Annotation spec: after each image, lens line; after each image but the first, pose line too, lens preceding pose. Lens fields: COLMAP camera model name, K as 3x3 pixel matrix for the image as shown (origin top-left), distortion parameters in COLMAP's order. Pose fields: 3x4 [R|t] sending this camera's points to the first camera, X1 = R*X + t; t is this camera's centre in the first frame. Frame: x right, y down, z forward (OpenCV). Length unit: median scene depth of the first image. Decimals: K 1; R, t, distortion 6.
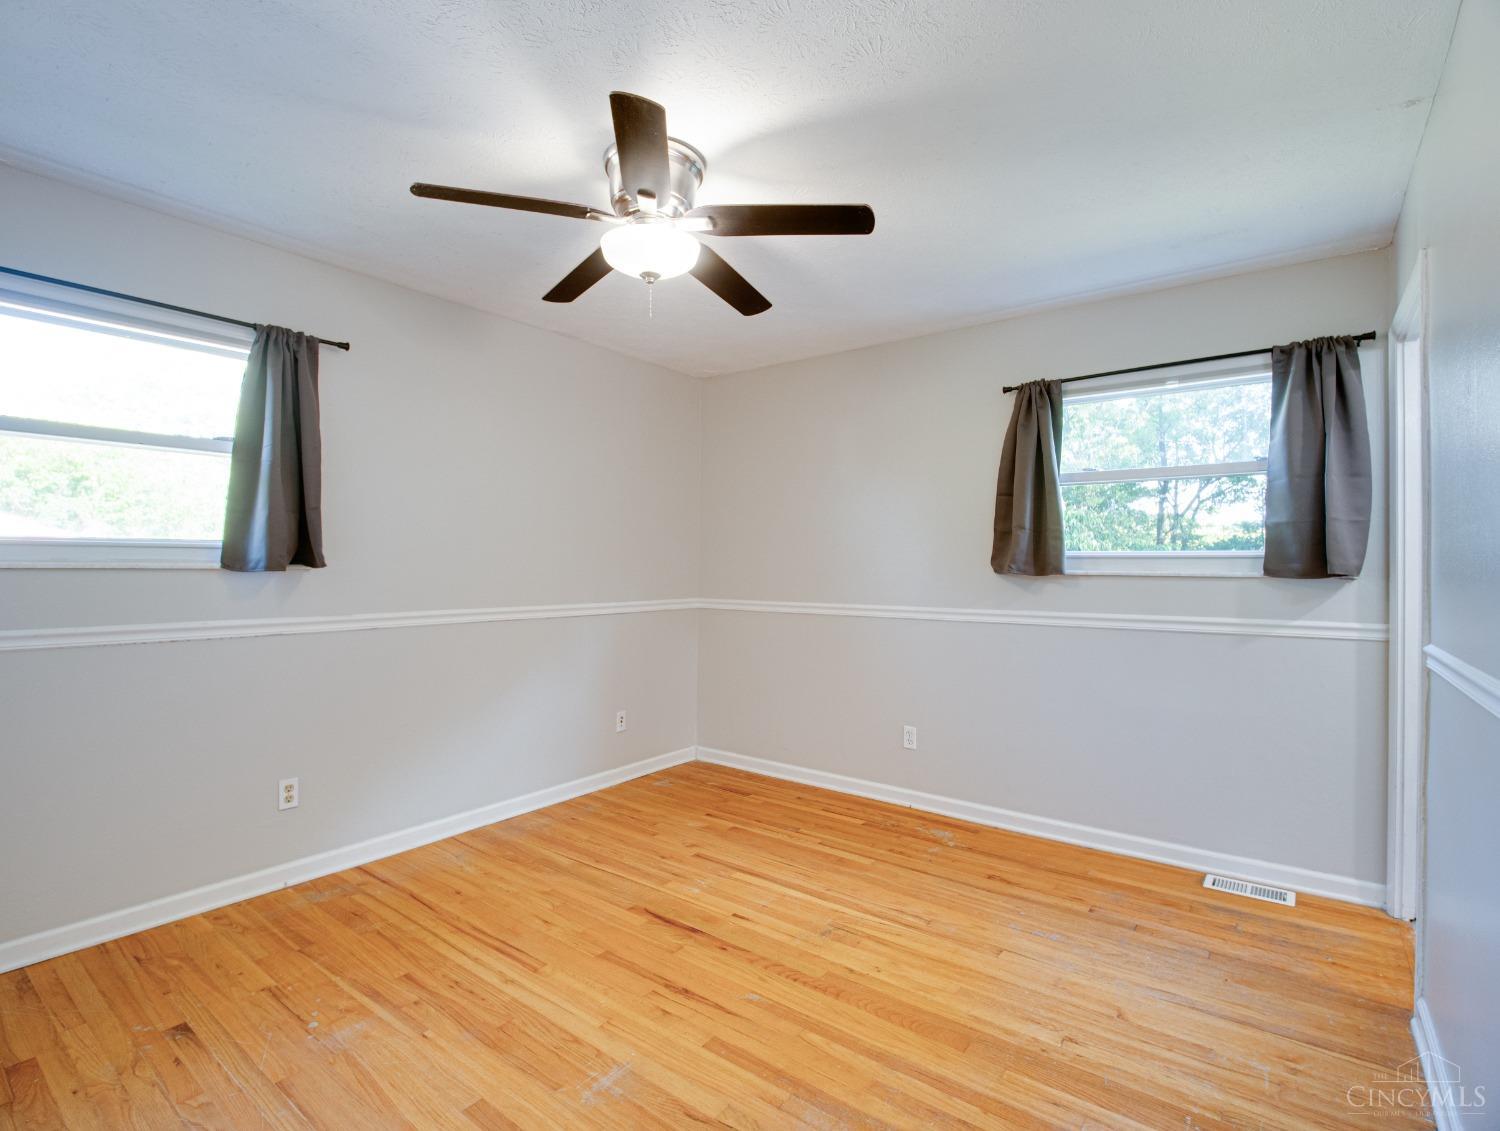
lens RADIAL K [[739.5, 0, 744.0], [0, 739.5, 564.6], [0, 0, 1]] dist [-0.016817, -0.001933]
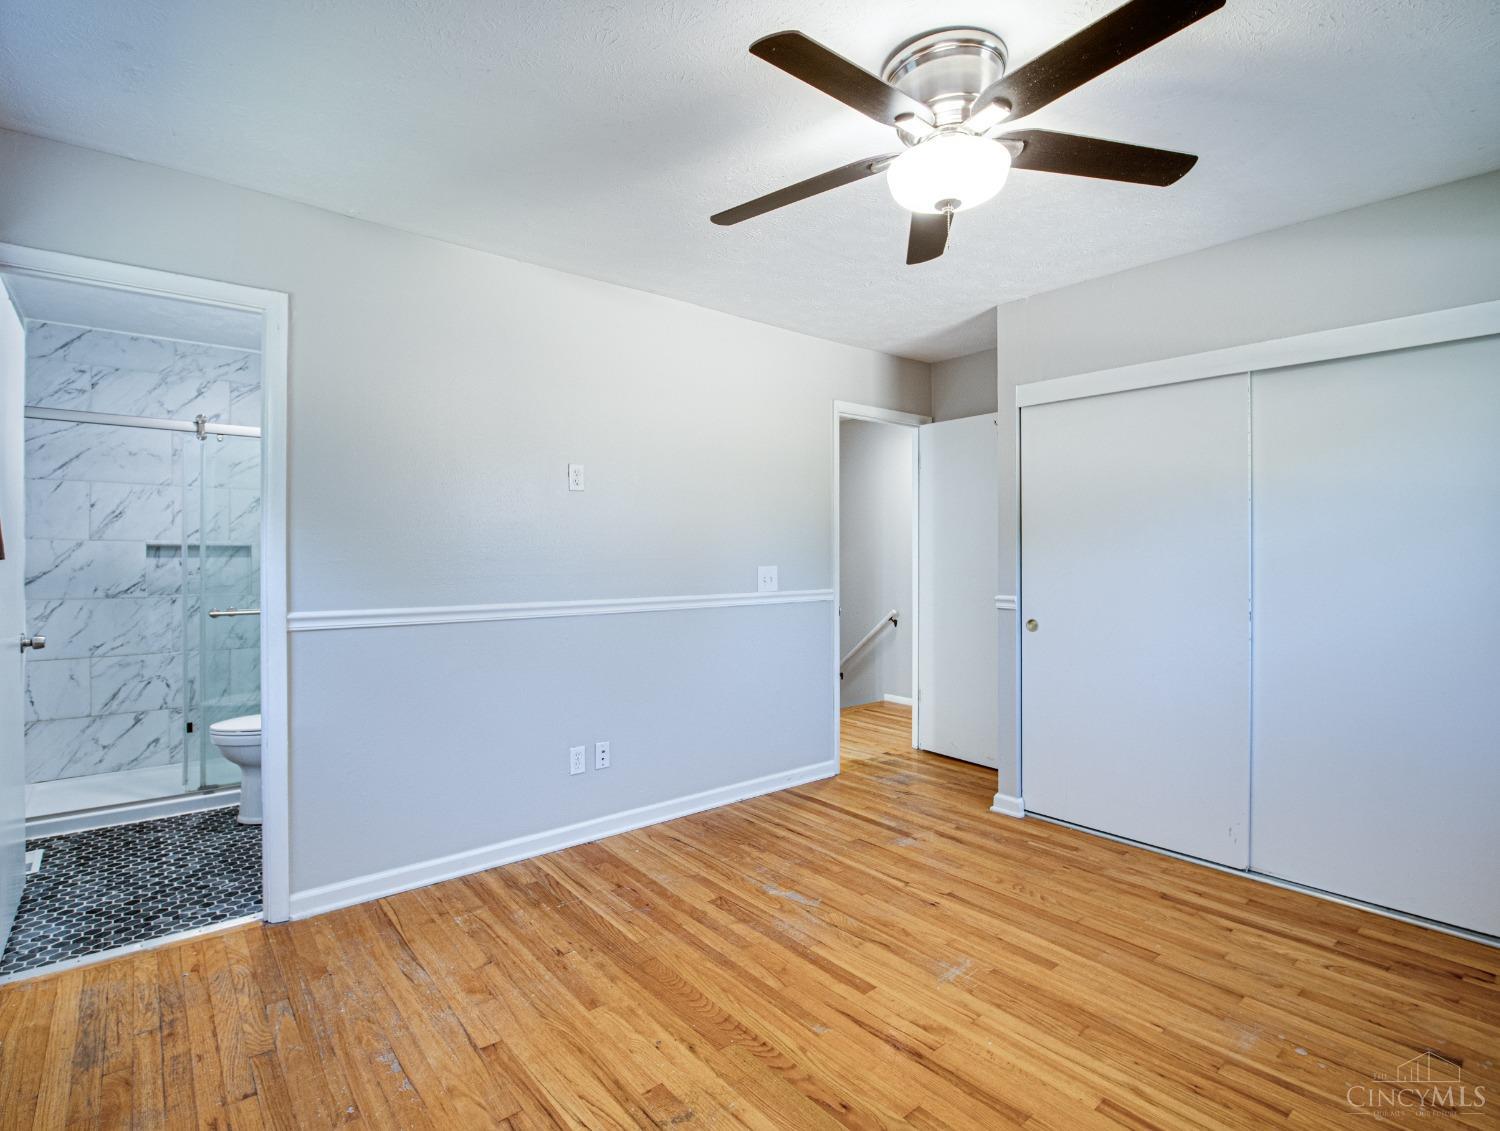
lens RADIAL K [[739.5, 0, 743.6], [0, 739.5, 559.4], [0, 0, 1]] dist [-0.016817, -0.001933]
pose [[-0.972959, -0.008970, 0.230804, -0.103472], [-0.006403, 0.999909, 0.011871, 0.001127], [-0.230890, 0.010072, -0.972928, 1.954726]]
